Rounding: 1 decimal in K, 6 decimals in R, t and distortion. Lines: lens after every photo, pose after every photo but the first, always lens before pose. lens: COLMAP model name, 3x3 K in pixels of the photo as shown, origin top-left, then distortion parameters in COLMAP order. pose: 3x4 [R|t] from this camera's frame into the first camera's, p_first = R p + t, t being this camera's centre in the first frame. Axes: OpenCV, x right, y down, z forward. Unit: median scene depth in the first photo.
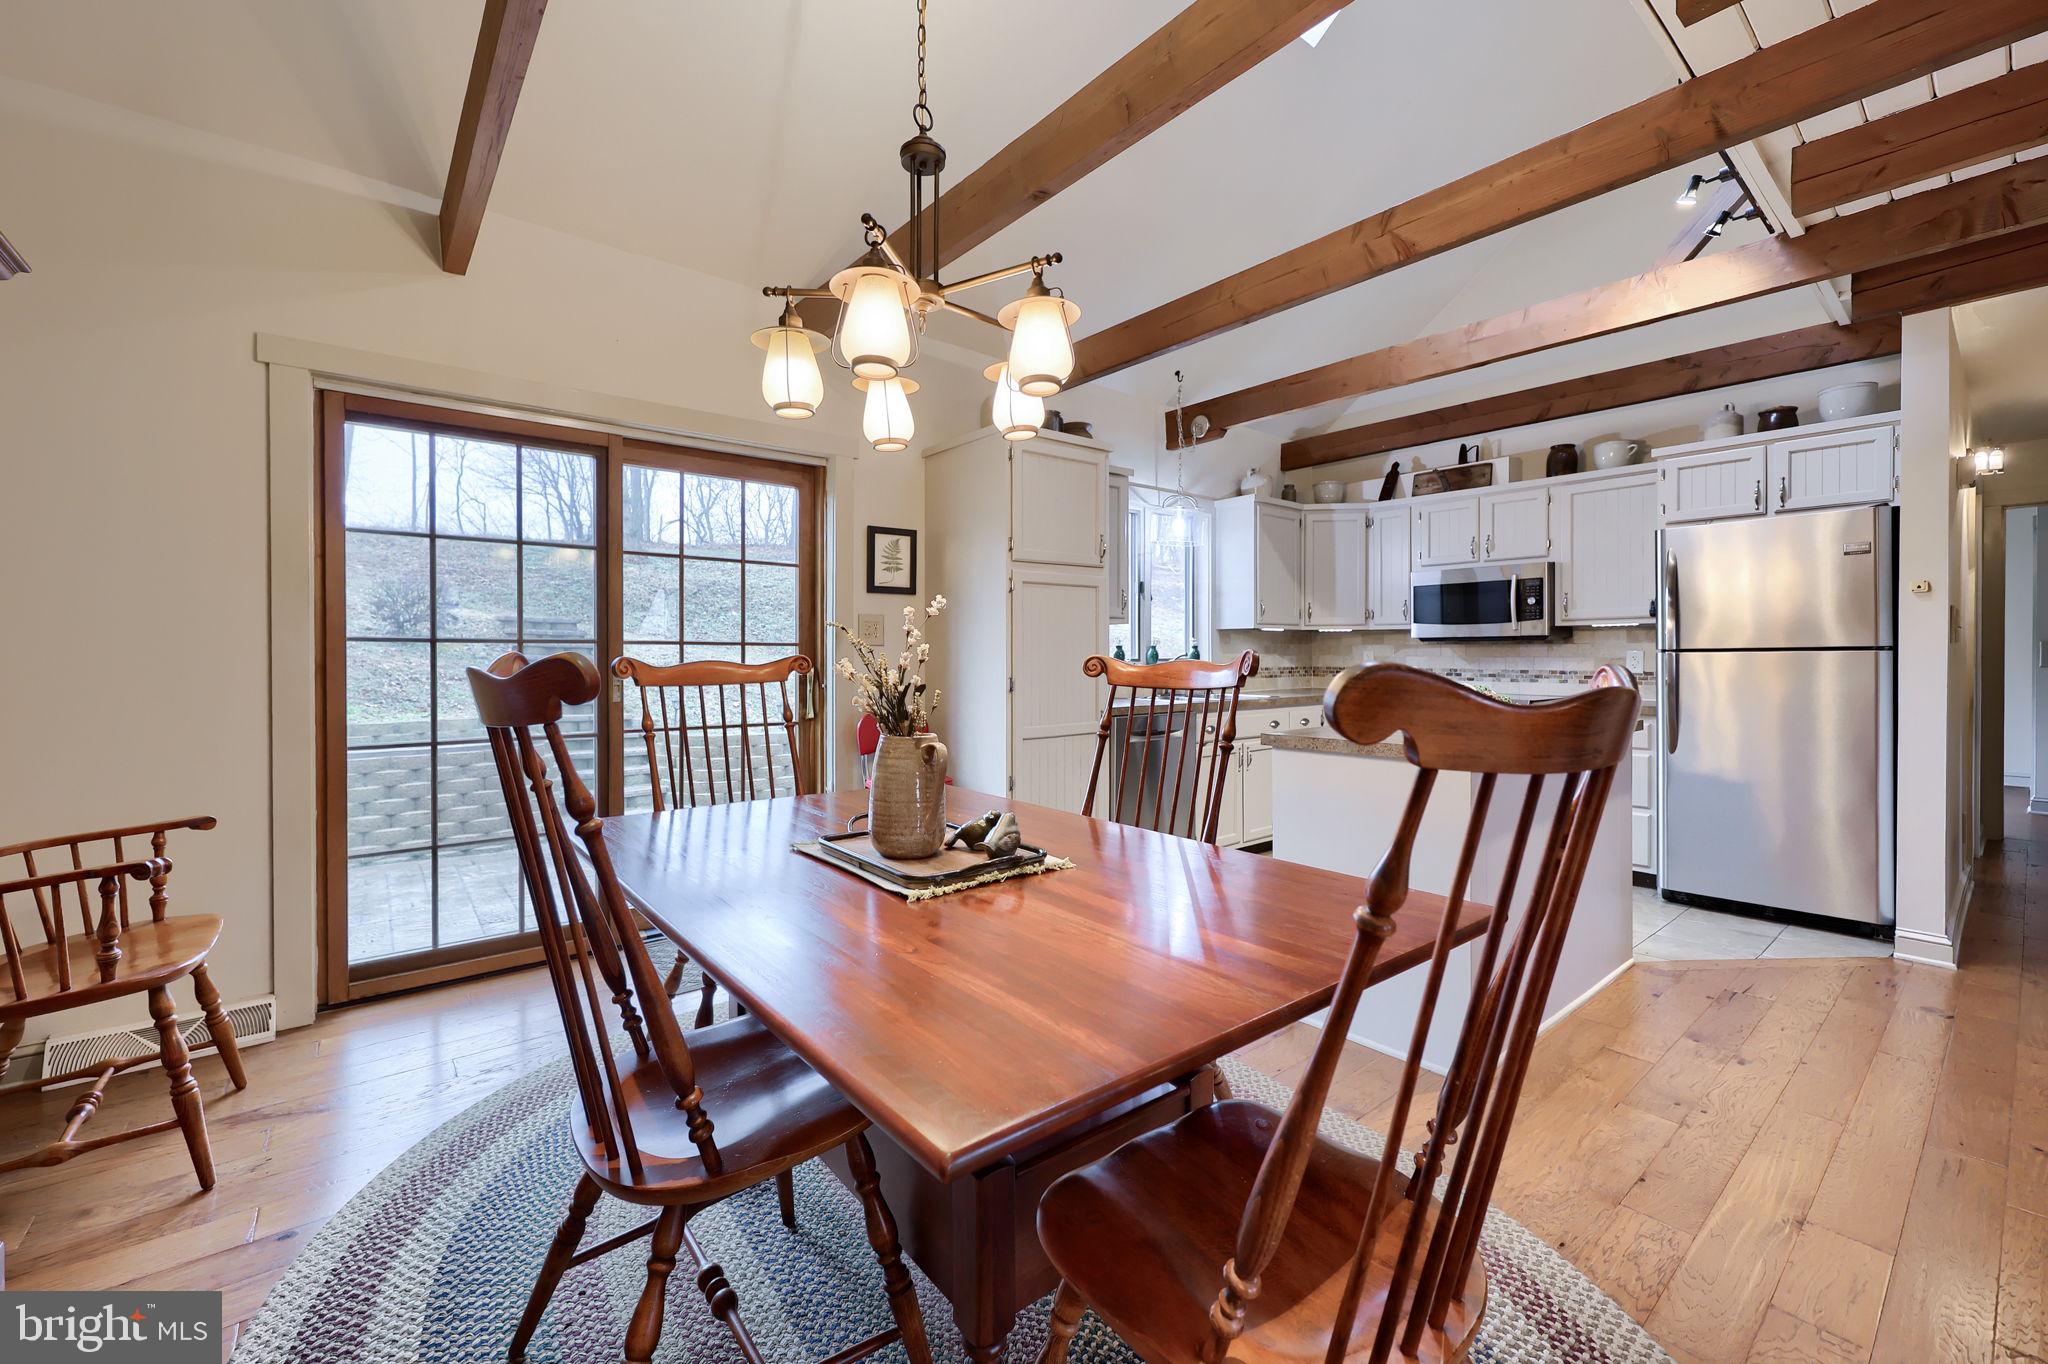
lens RADIAL K [[836.8, 0, 1016.7], [0, 836.8, 664.7], [0, 0, 1]] dist [0.002874, 0.000082]
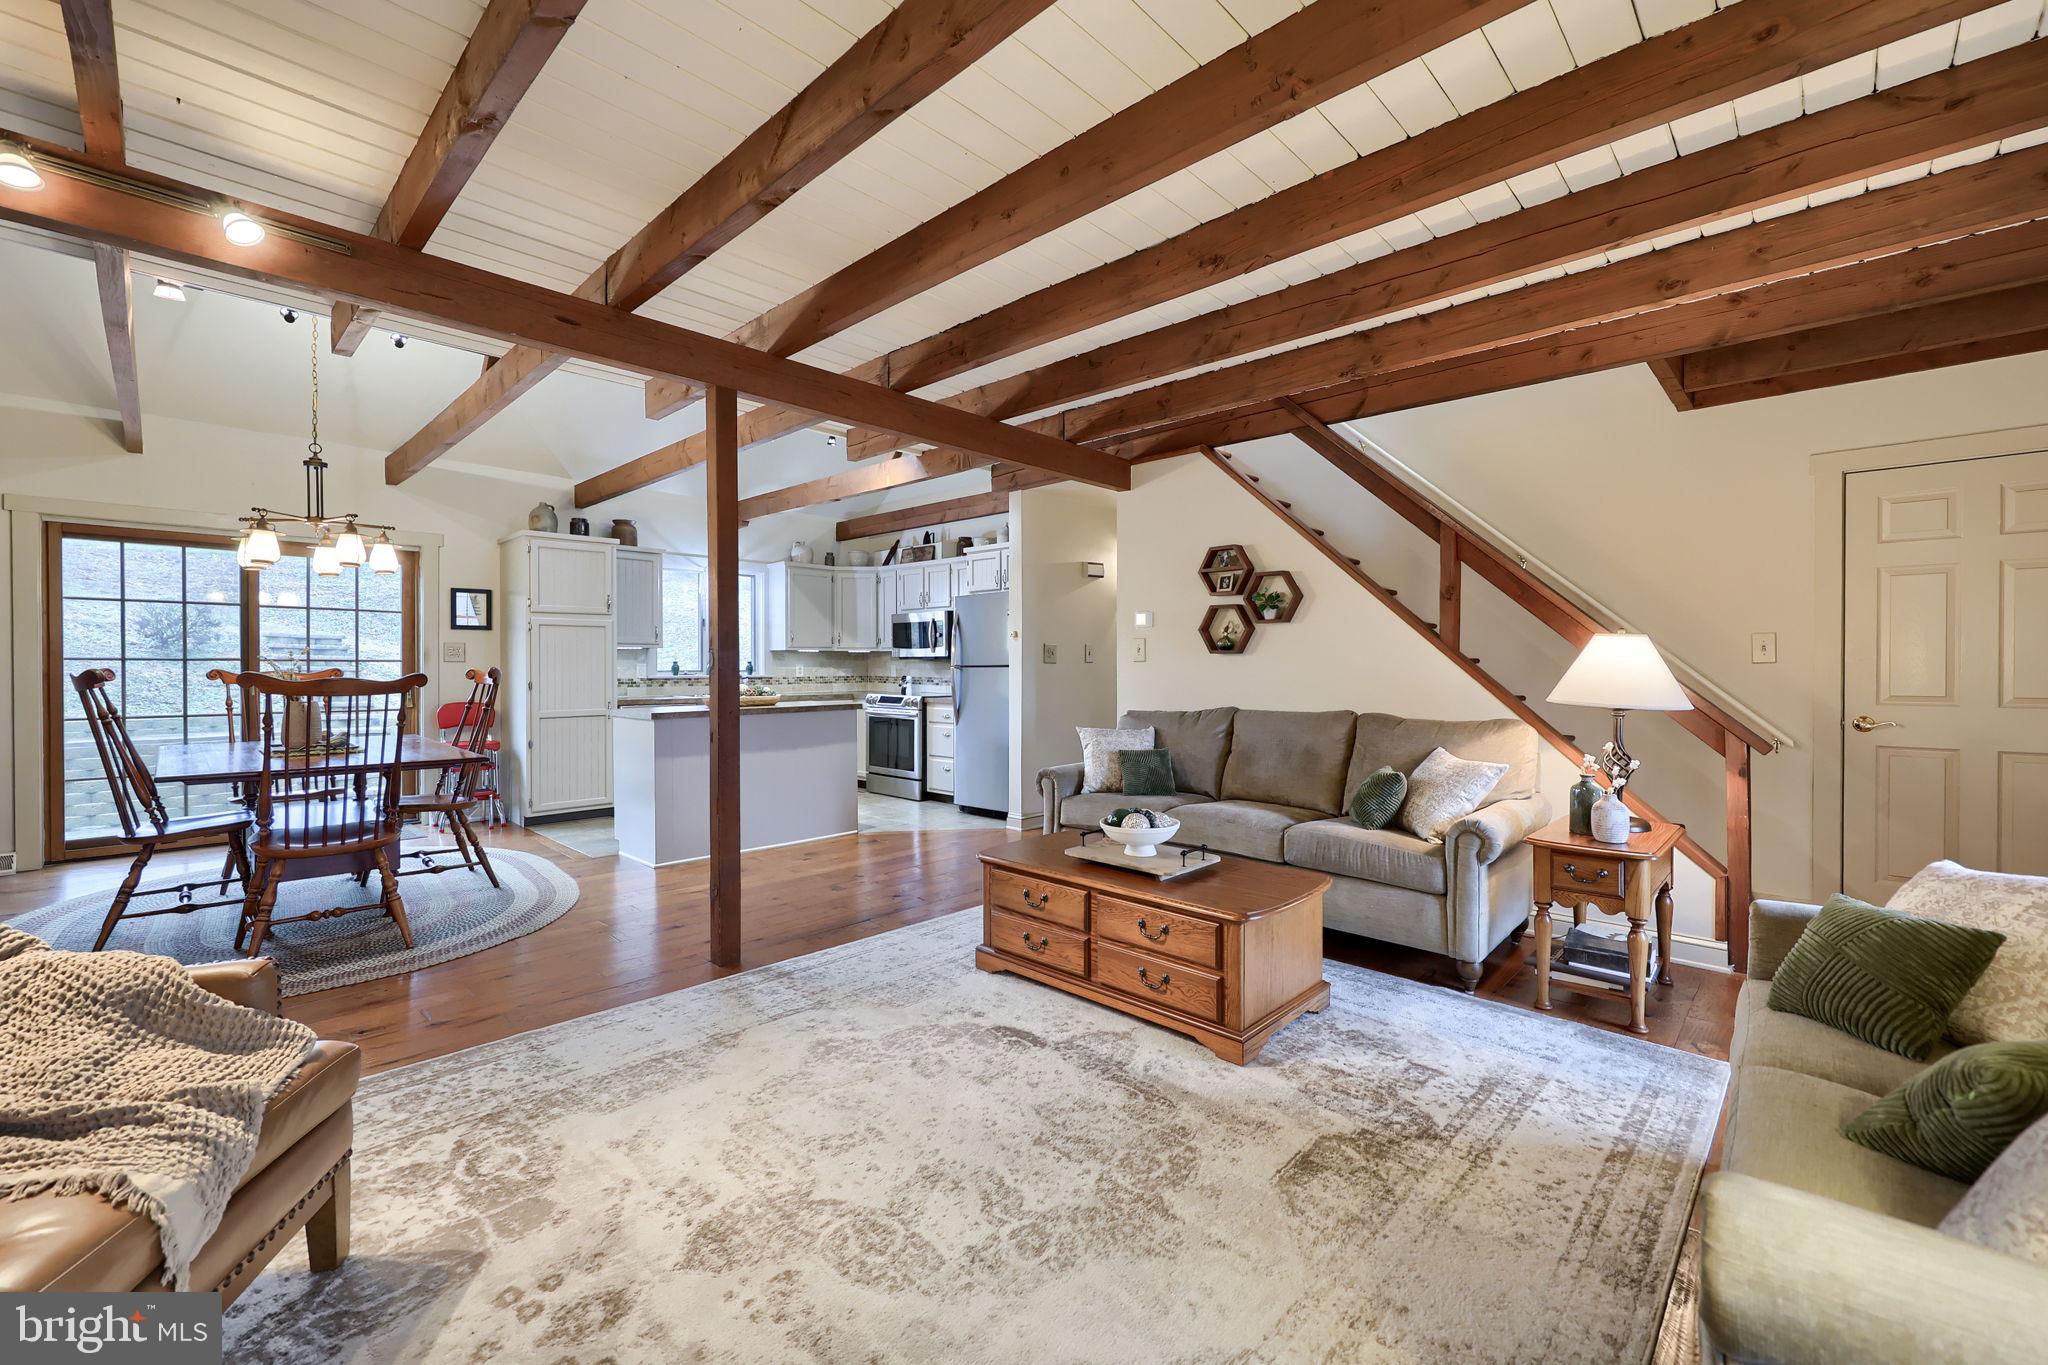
lens RADIAL K [[836.8, 0, 1033.3], [0, 836.8, 679.0], [0, 0, 1]] dist [0.002874, 0.000082]
pose [[0.991365, 0.000609, 0.131130, 0.716686], [-0.001048, 0.999994, 0.003275, 0.002812], [-0.131127, -0.003384, 0.991360, -0.739611]]
